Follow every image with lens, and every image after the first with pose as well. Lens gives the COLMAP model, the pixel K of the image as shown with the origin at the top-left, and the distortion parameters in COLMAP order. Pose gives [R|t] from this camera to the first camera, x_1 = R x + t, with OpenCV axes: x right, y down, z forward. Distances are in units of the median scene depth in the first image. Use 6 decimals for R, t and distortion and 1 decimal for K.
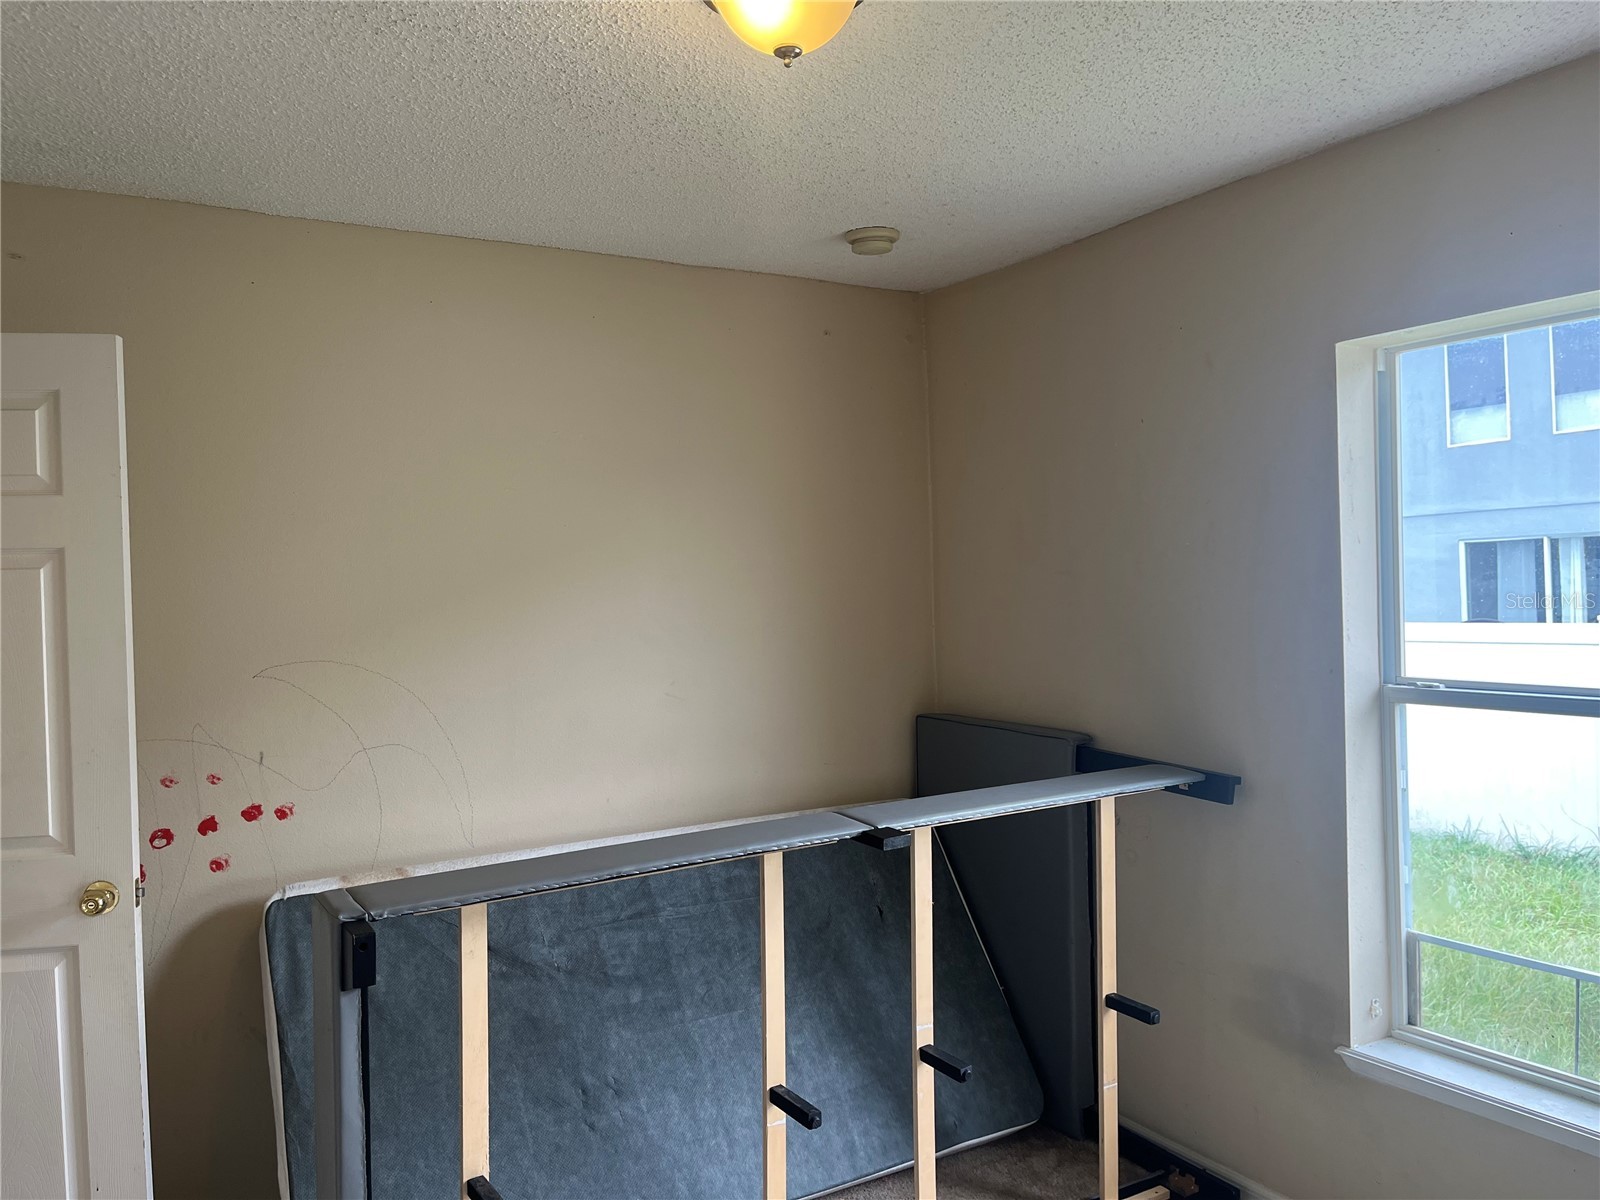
lens RADIAL K [[1224.6, 0, 798.0], [0, 1224.6, 597.6], [0, 0, 1]] dist [0.053865, -0.071577]
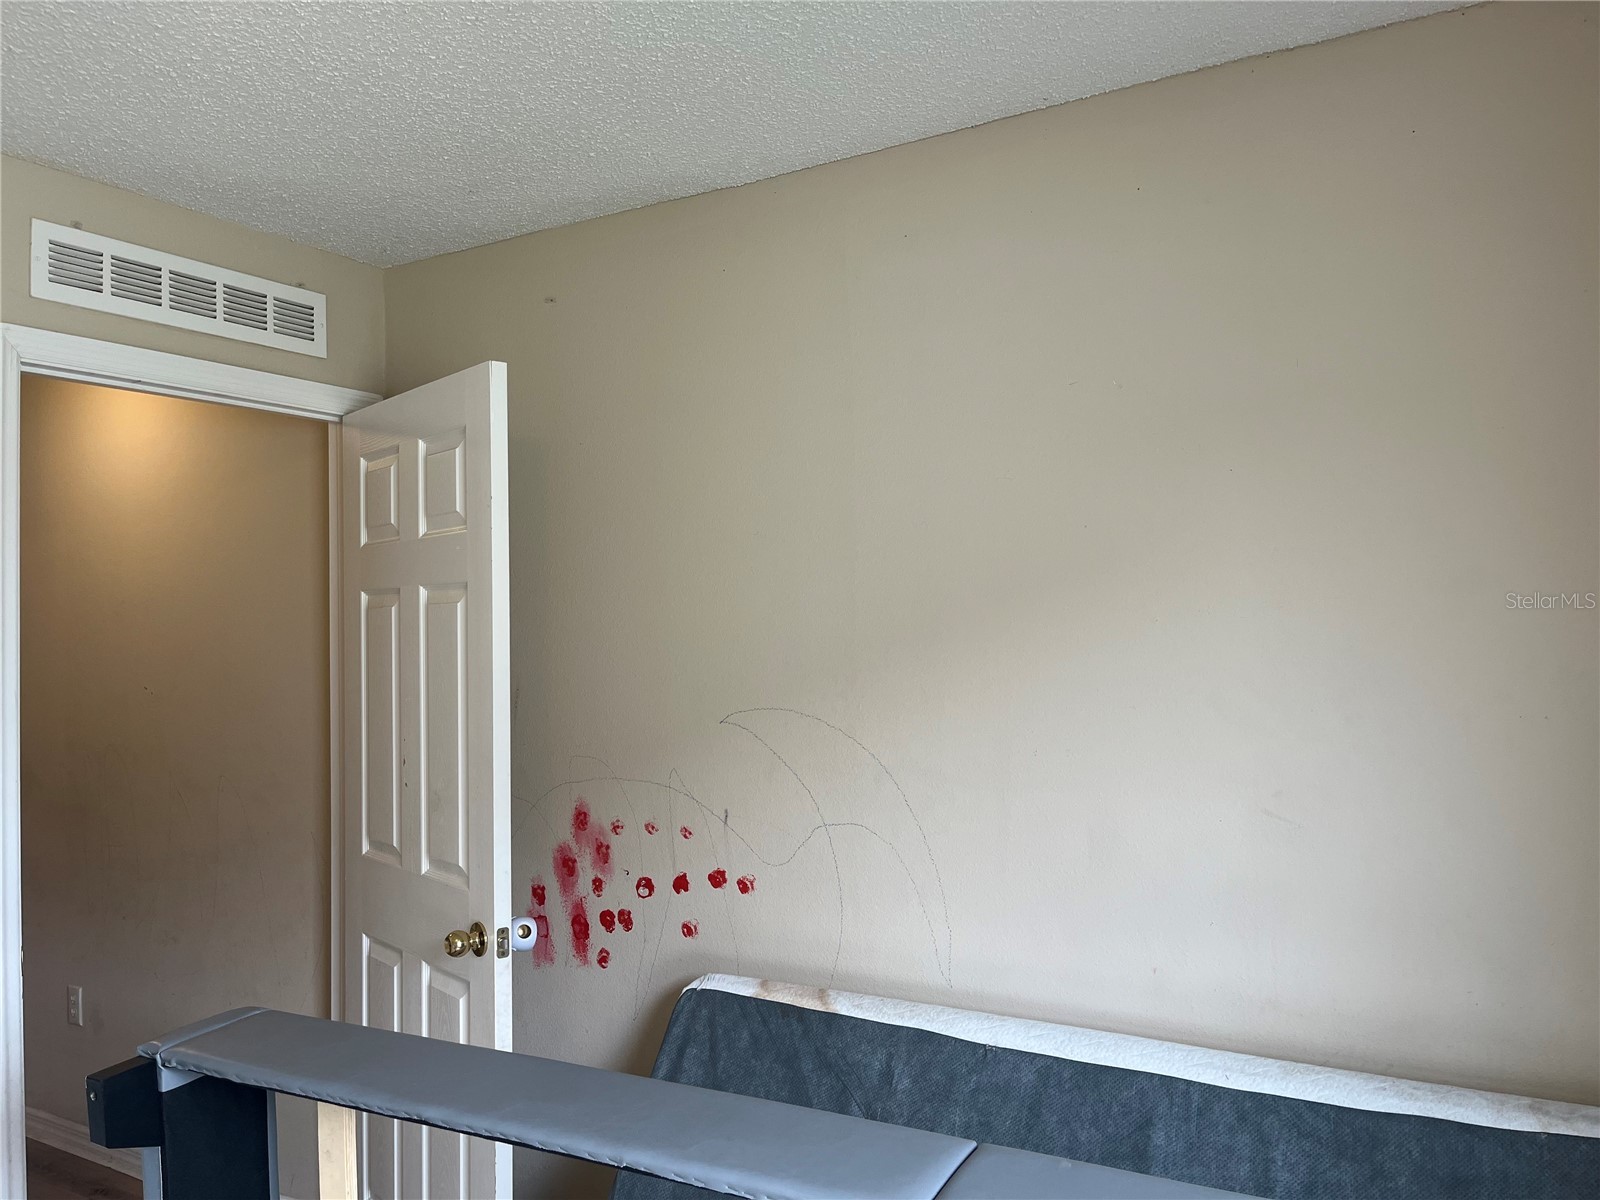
lens RADIAL K [[1224.6, 0, 798.0], [0, 1224.6, 597.1], [0, 0, 1]] dist [0.053865, -0.071577]
pose [[0.484247, -0.001734, -0.874930, 0.349857], [-0.006097, 0.999967, -0.005357, -0.020575], [0.874910, 0.007928, 0.484220, 0.636222]]
